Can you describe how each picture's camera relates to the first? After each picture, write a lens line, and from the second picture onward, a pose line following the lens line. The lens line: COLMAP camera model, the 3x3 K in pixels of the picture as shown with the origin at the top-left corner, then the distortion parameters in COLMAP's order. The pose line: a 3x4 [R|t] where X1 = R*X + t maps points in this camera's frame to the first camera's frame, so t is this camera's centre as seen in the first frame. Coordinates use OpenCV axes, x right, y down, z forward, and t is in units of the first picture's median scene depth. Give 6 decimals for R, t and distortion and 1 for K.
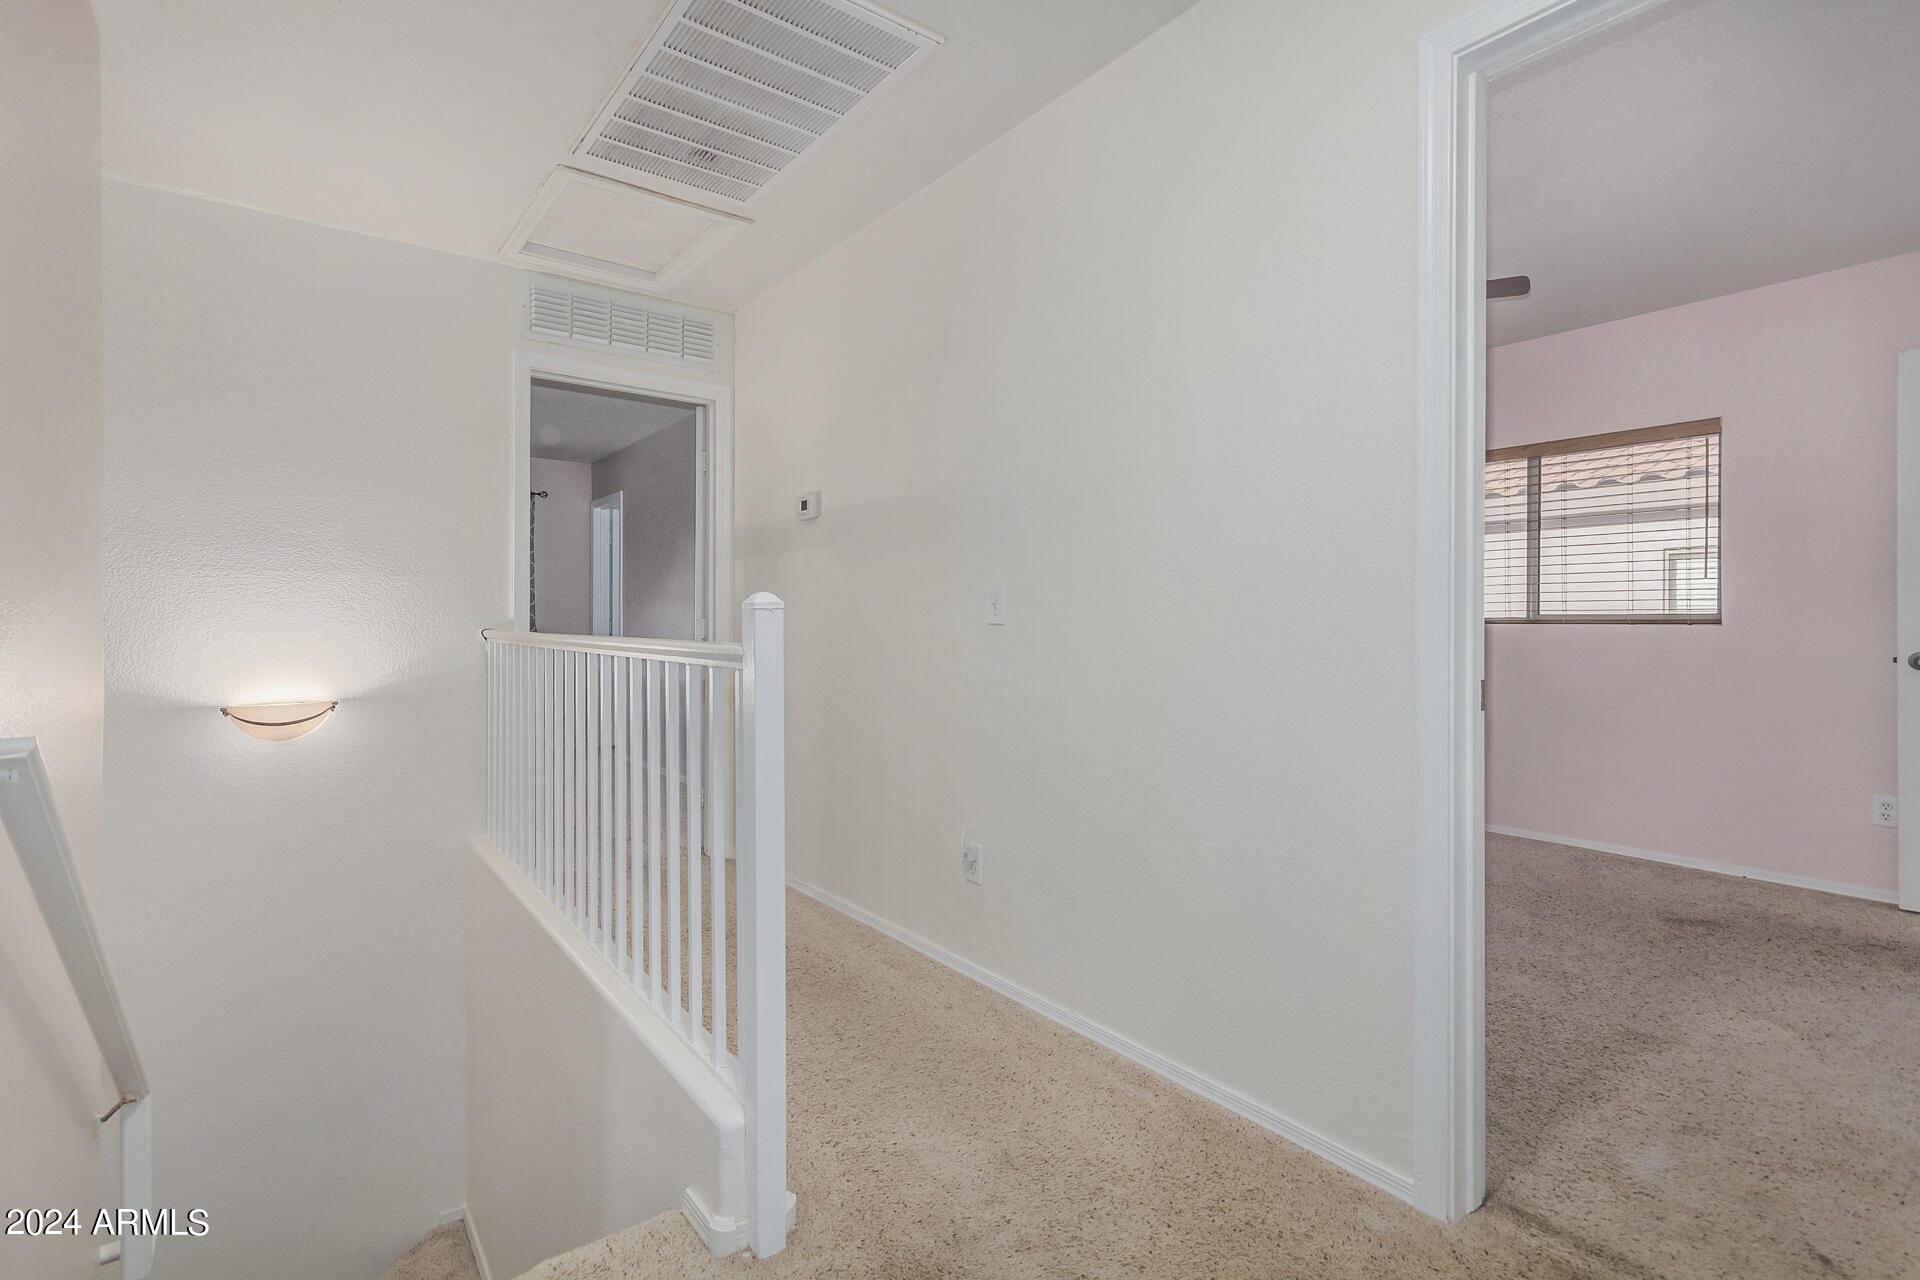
lens RADIAL K [[899.3, 0, 962.7], [0, 899.3, 624.3], [0, 0, 1]] dist [0.006454, 0.000348]
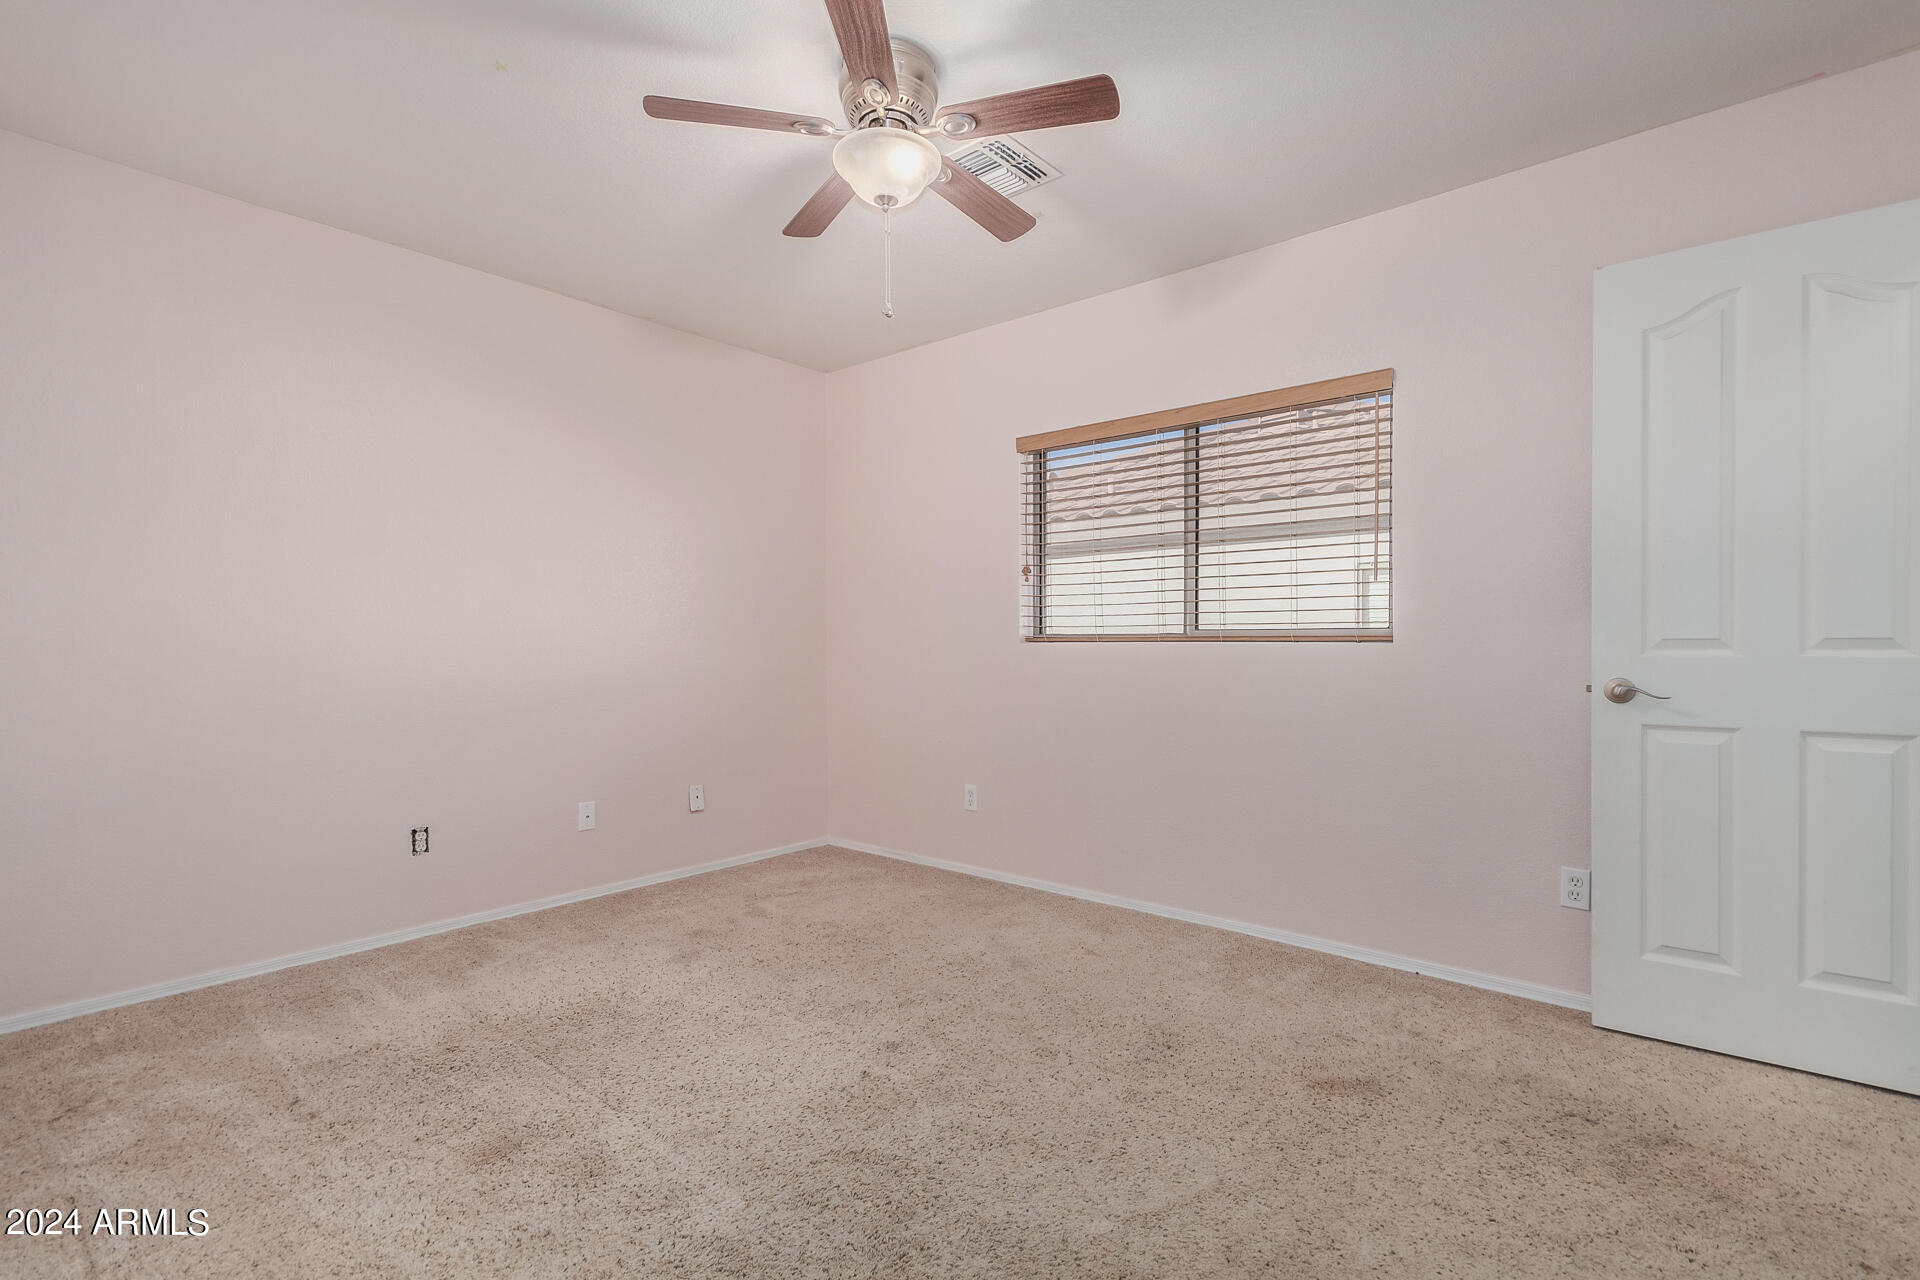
lens RADIAL K [[899.3, 0, 957.3], [0, 899.3, 648.1], [0, 0, 1]] dist [0.006454, 0.000348]
pose [[0.975248, -0.005939, 0.221036, 0.299809], [0.004540, 0.999966, 0.006835, -0.001113], [-0.221069, -0.005662, 0.975242, 0.325096]]
